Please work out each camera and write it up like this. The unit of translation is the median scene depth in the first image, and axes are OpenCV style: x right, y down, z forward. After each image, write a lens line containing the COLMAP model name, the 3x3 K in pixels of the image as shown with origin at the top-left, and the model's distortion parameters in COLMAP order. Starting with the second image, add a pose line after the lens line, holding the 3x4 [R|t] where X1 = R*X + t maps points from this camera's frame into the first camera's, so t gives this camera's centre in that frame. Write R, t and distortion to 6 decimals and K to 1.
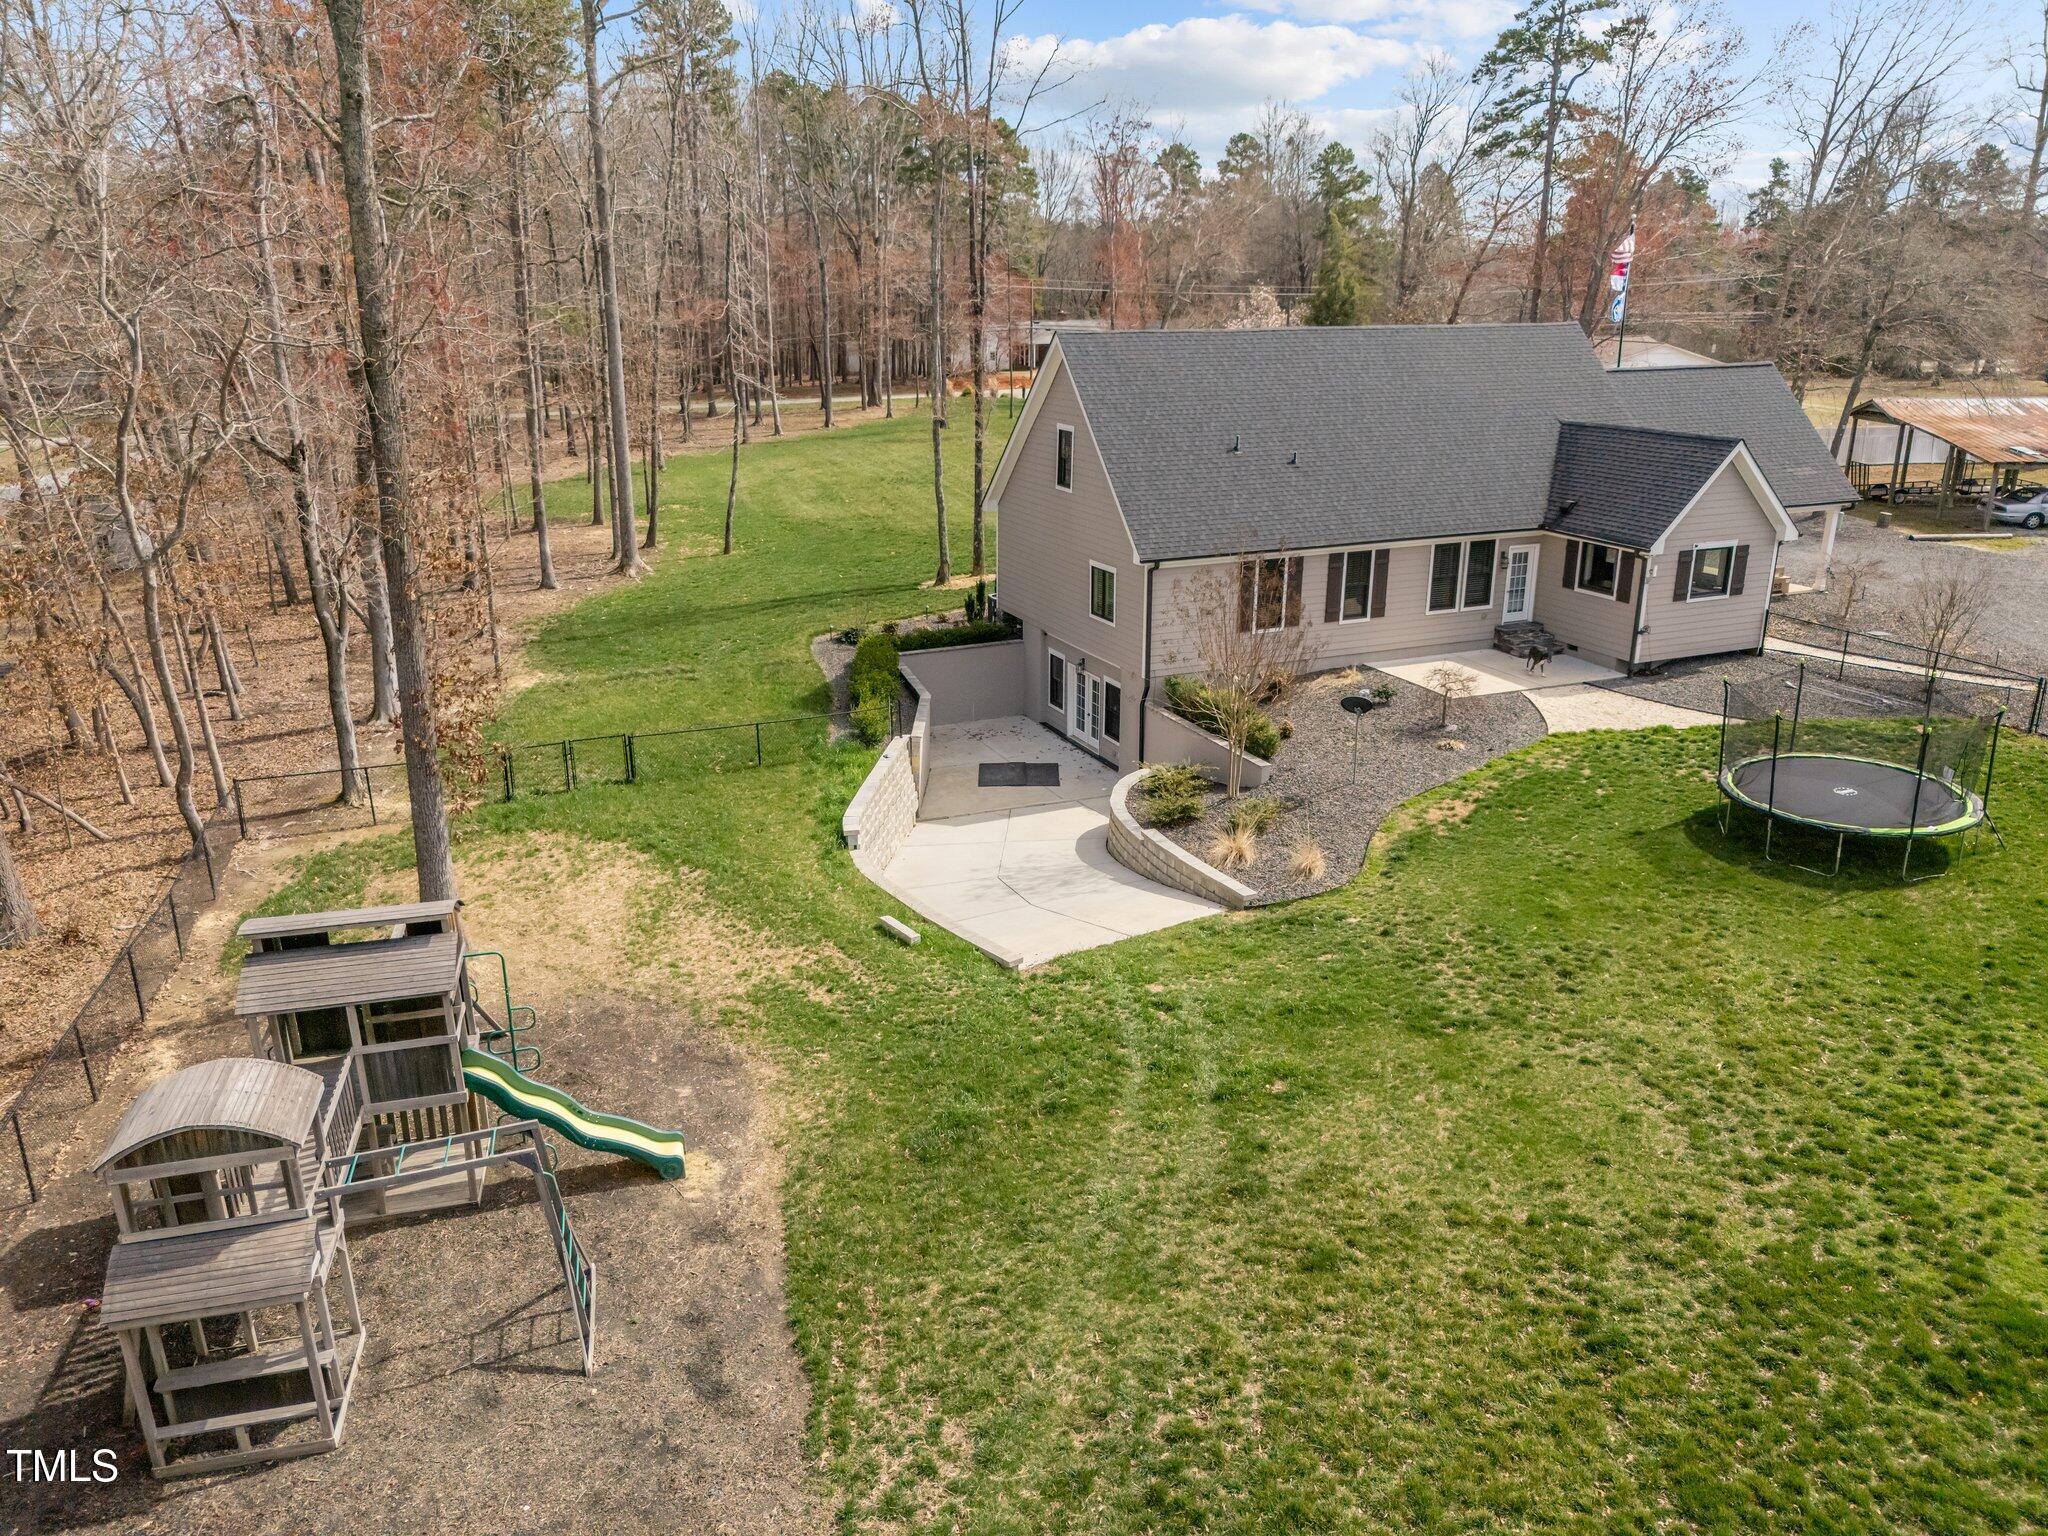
lens RADIAL K [[1504.4, 0, 1024.0], [0, 1504.4, 768.0], [0, 0, 1]] dist [0.064449, -0.055032]
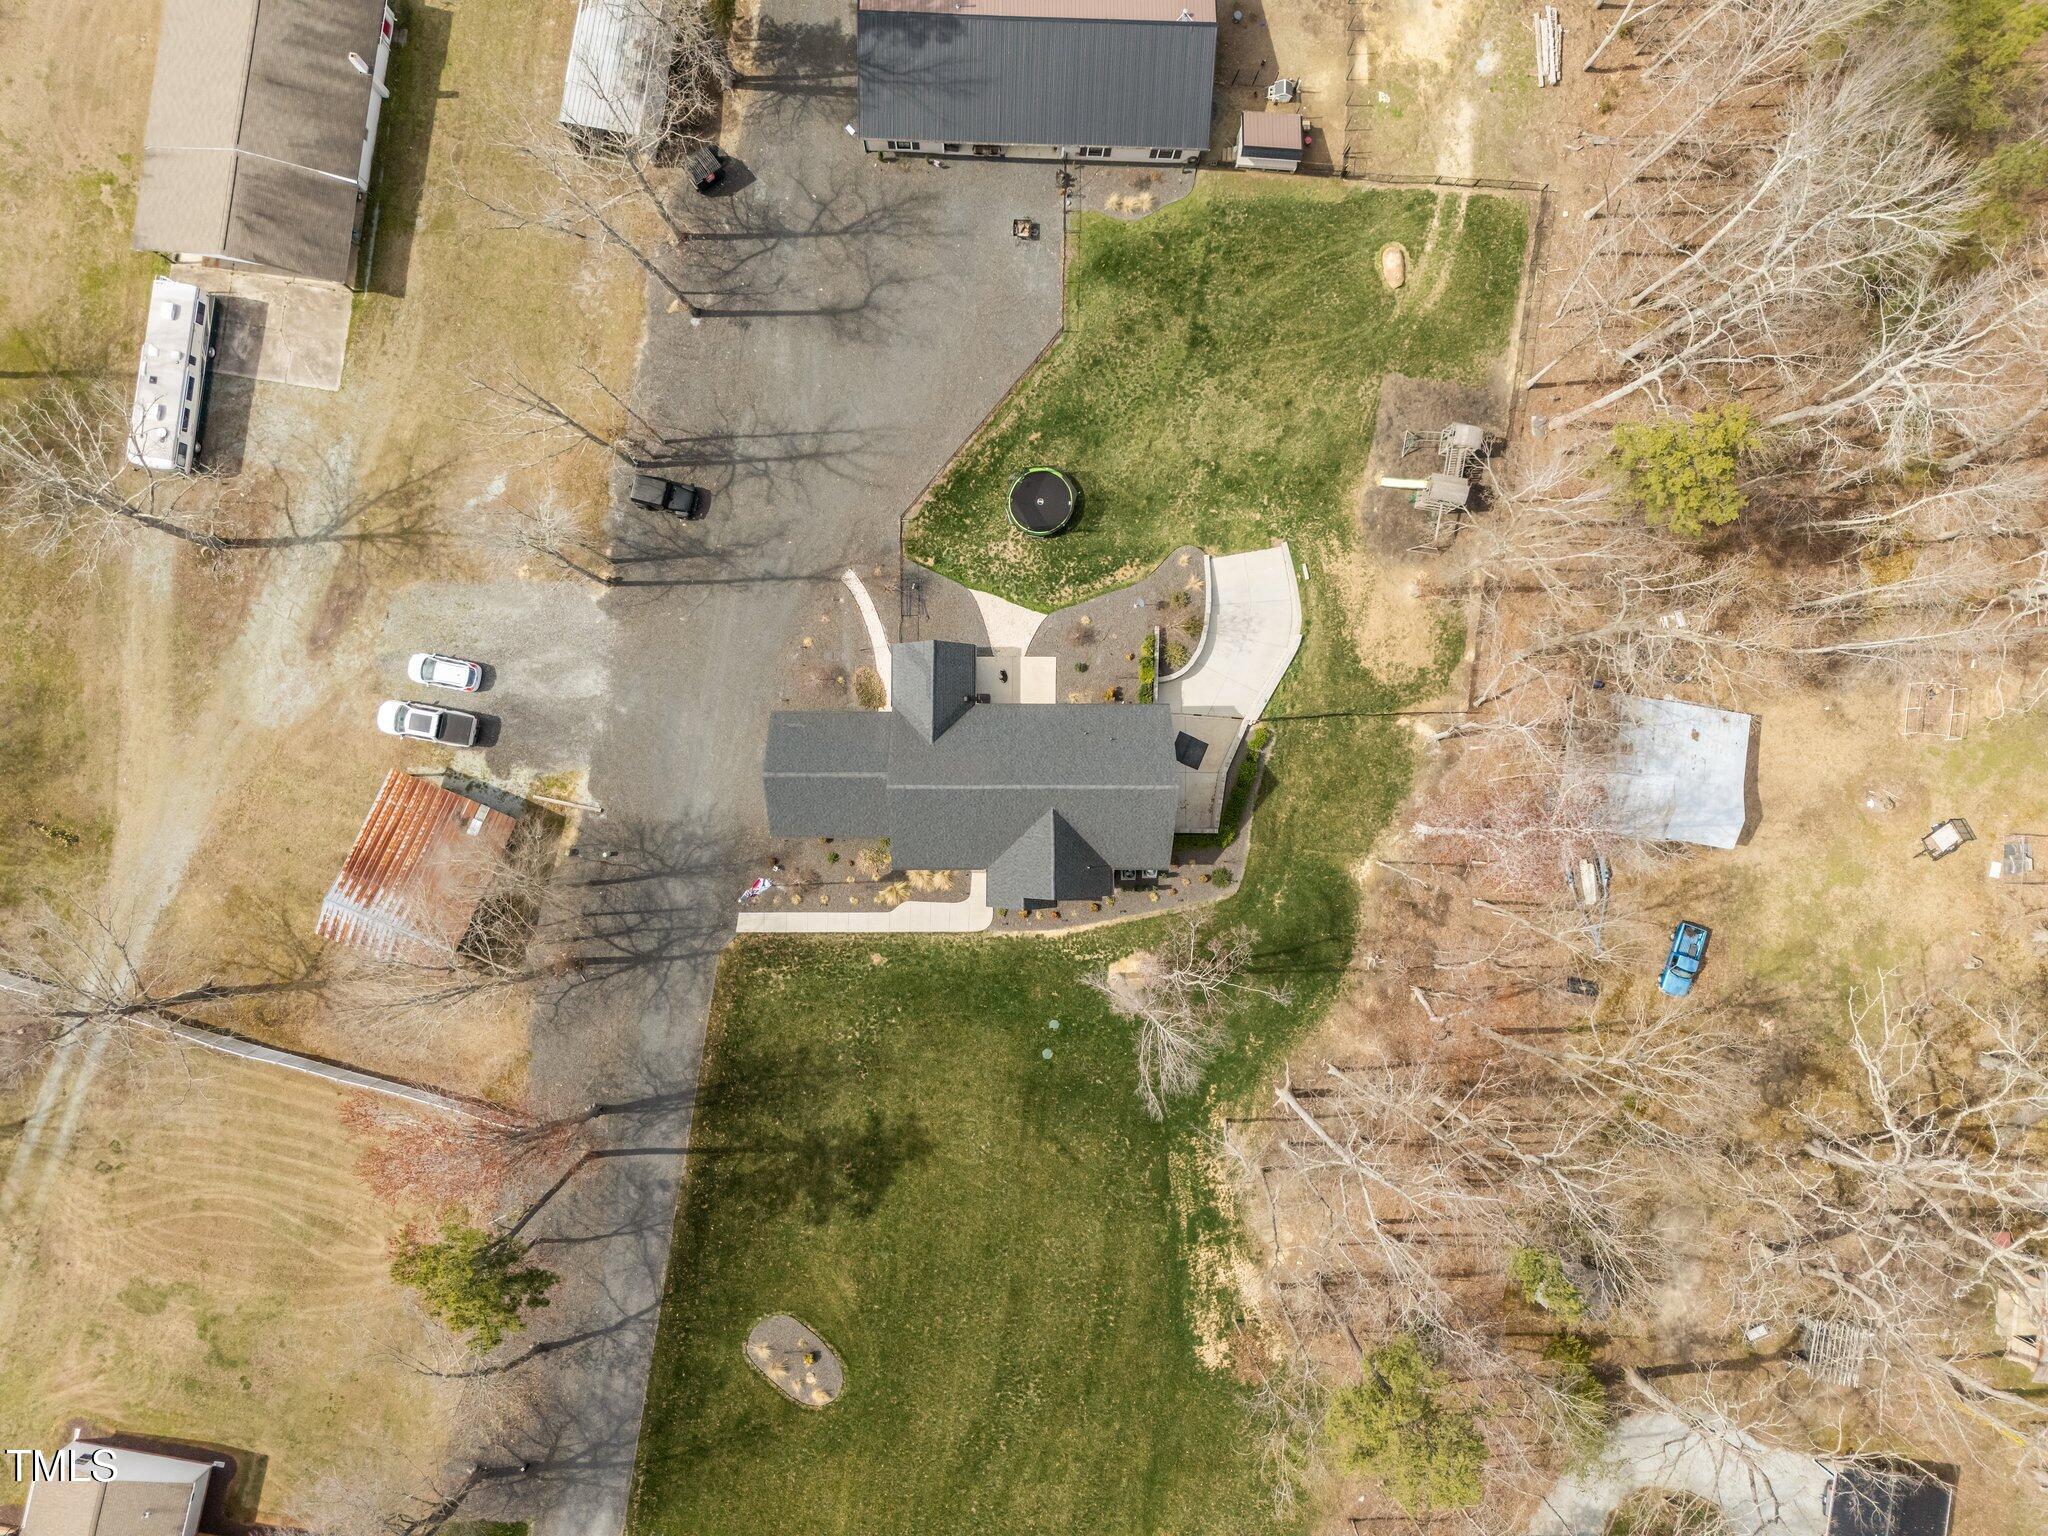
lens RADIAL K [[1464.3, 0, 1014.3], [0, 1464.3, 773.0], [0, 0, 1]] dist [0.068758, -0.056375]
pose [[-0.916198, -0.400150, -0.021467, 0.317701], [0.096636, -0.272615, 0.957258, -2.490971], [-0.388899, 0.874964, 0.288438, 0.458882]]
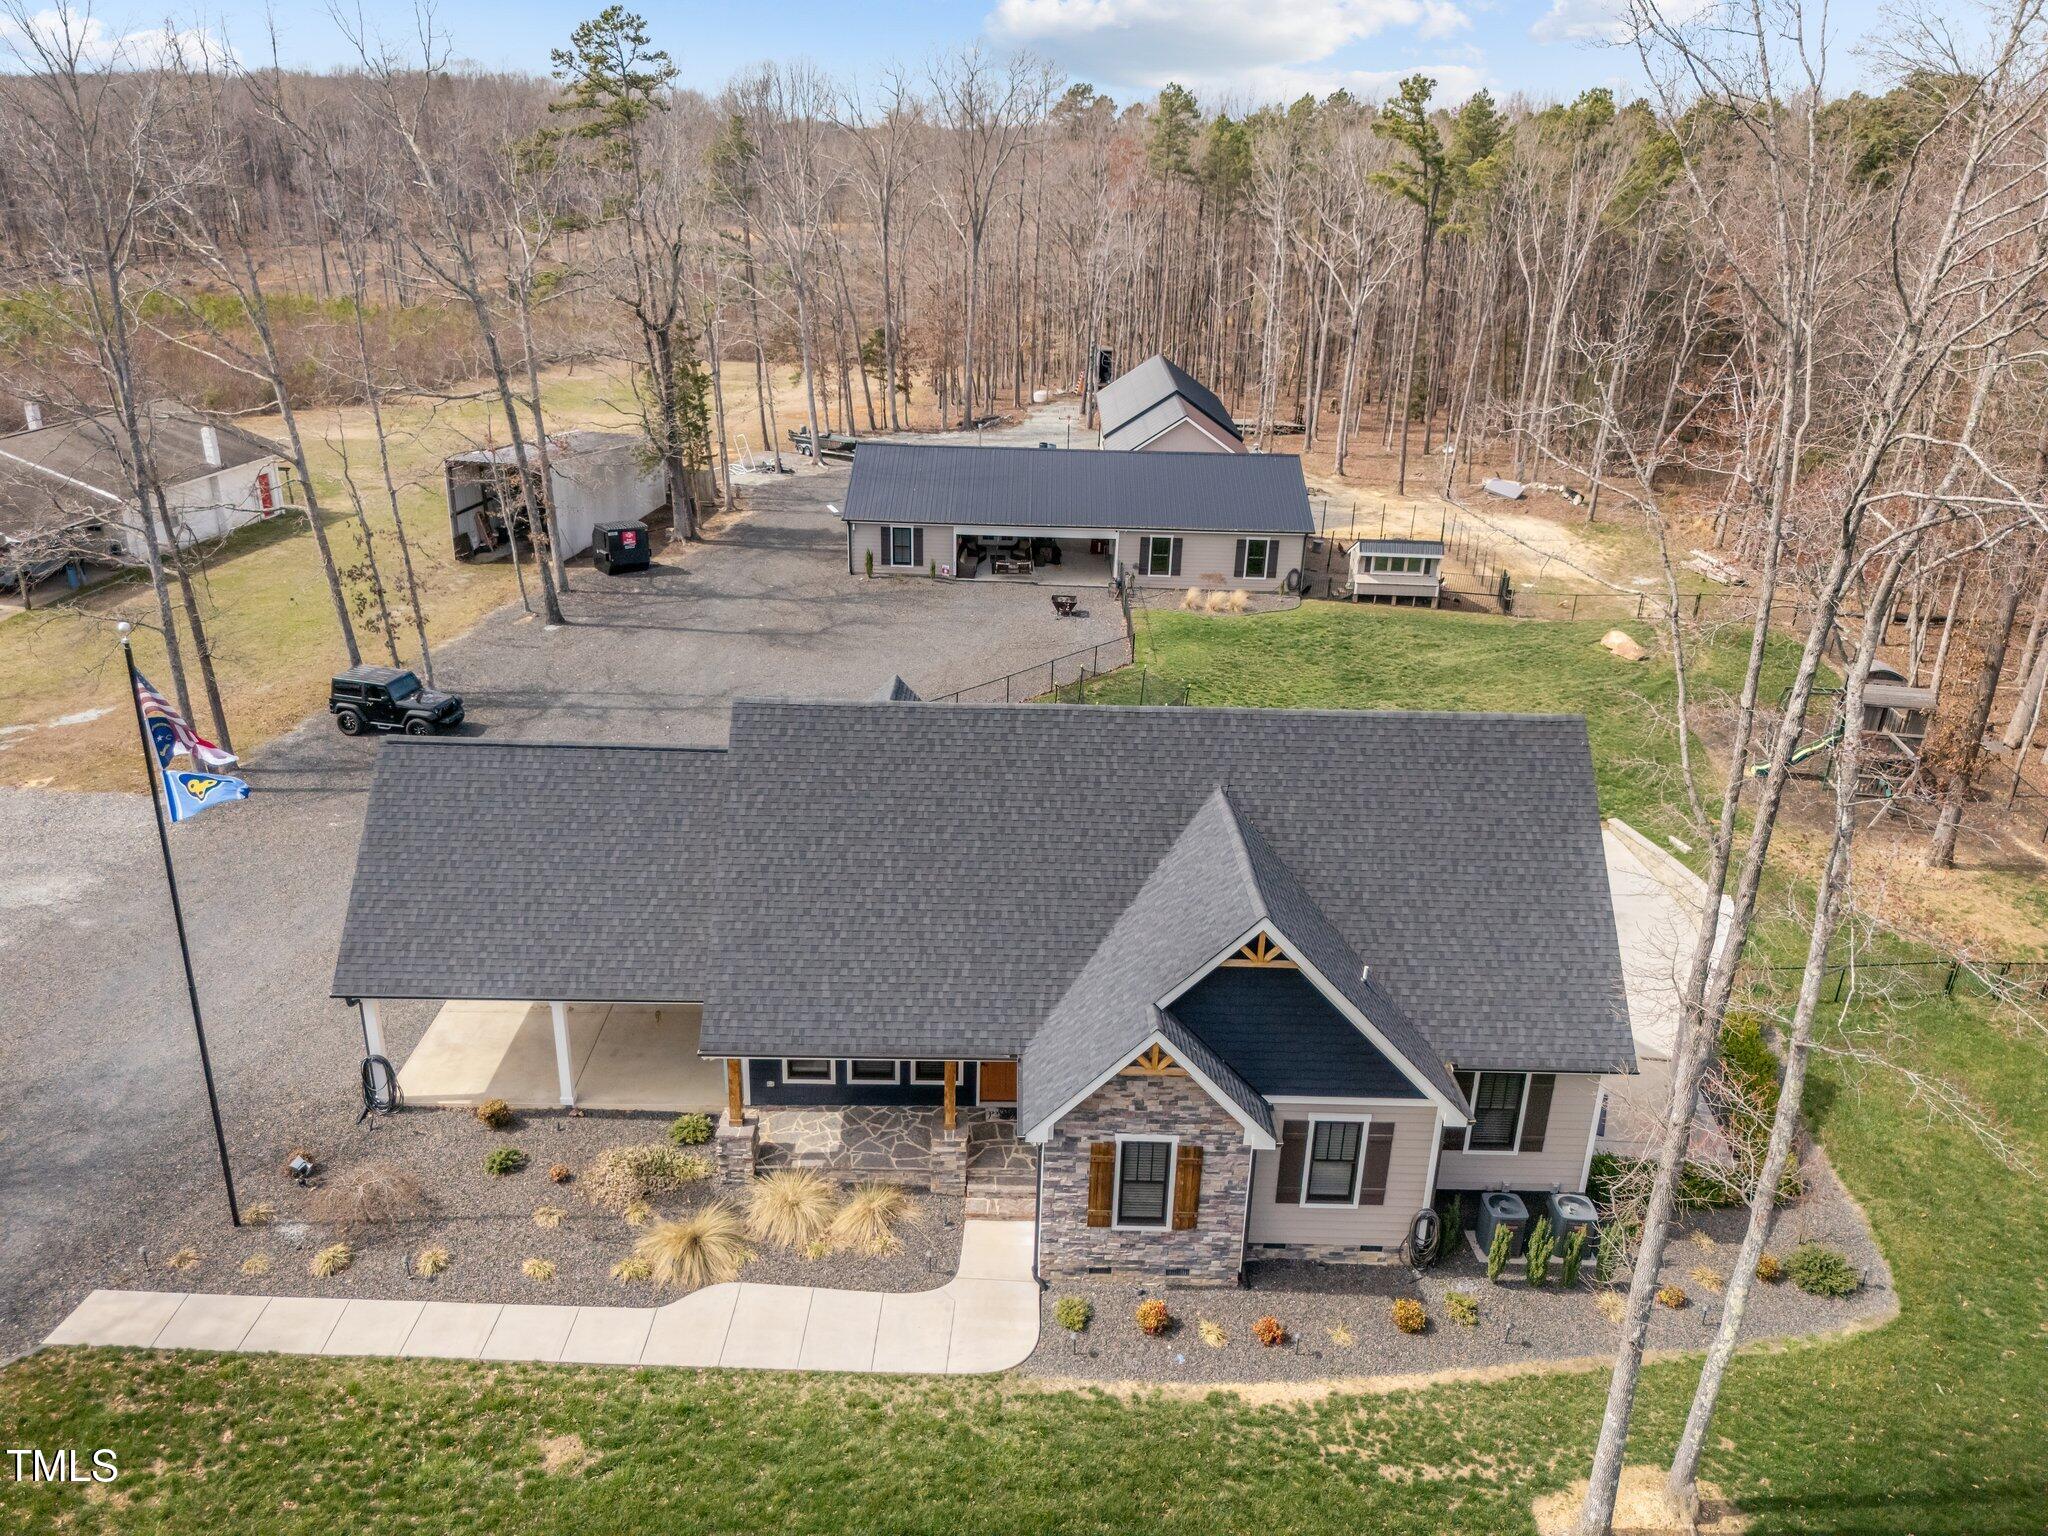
lens RADIAL K [[1504.4, 0, 1024.0], [0, 1504.4, 768.0], [0, 0, 1]] dist [0.064449, -0.055032]
pose [[-0.919728, -0.172457, 0.352645, 0.008255], [0.098399, 0.768371, 0.632395, -0.818454], [-0.380023, 0.616332, -0.689723, 1.720822]]
